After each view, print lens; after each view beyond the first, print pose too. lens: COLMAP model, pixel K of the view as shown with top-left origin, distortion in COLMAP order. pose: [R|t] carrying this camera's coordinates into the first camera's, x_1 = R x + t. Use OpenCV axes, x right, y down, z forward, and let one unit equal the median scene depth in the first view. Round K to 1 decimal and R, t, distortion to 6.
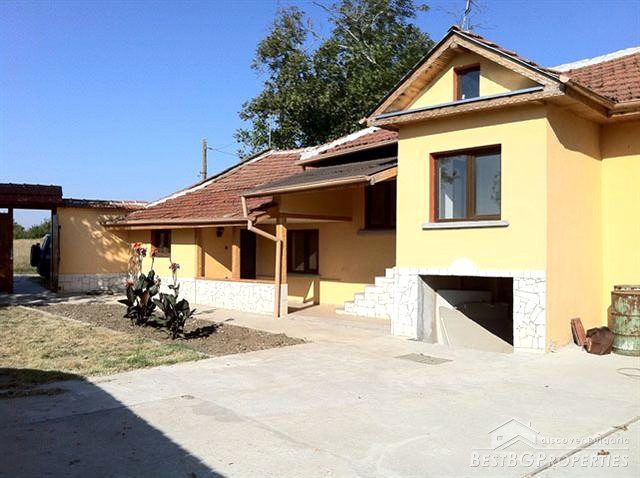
lens RADIAL K [[588.1, 0, 320.0], [0, 588.1, 239.0], [0, 0, 1]] dist [0.111390, -0.326923]
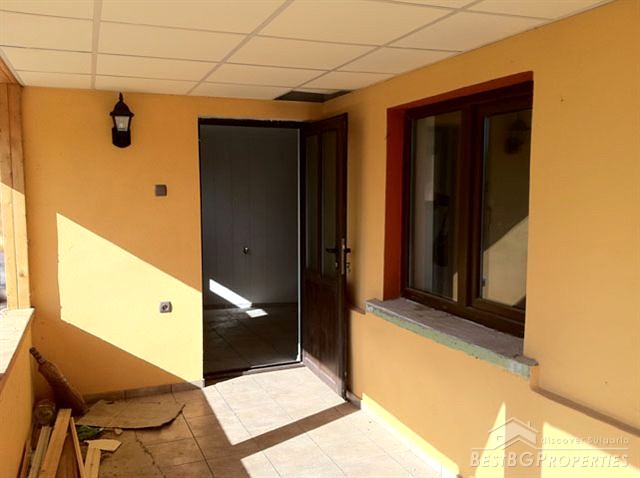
lens RADIAL K [[593.5, 0, 314.8], [0, 593.5, 243.3], [0, 0, 1]] dist [0.087827, -0.217981]
pose [[0.906923, 0.036965, -0.419672, 0.012911], [0.010256, 0.993911, 0.109708, 0.012625], [0.421172, -0.103801, 0.901021, 1.077186]]
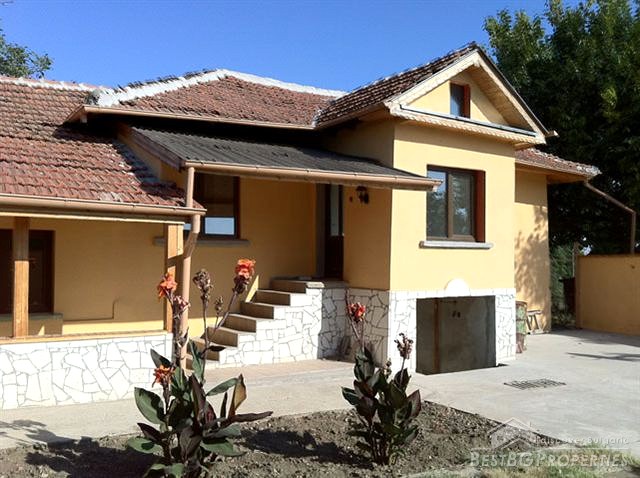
lens RADIAL K [[590.2, 0, 330.9], [0, 590.2, 249.8], [0, 0, 1]] dist [0.096646, -0.215361]
pose [[0.234450, 0.017594, 0.971969, -0.629718], [-0.026861, 0.999572, -0.011614, 0.000882], [-0.971757, -0.023385, 0.234822, 0.803196]]
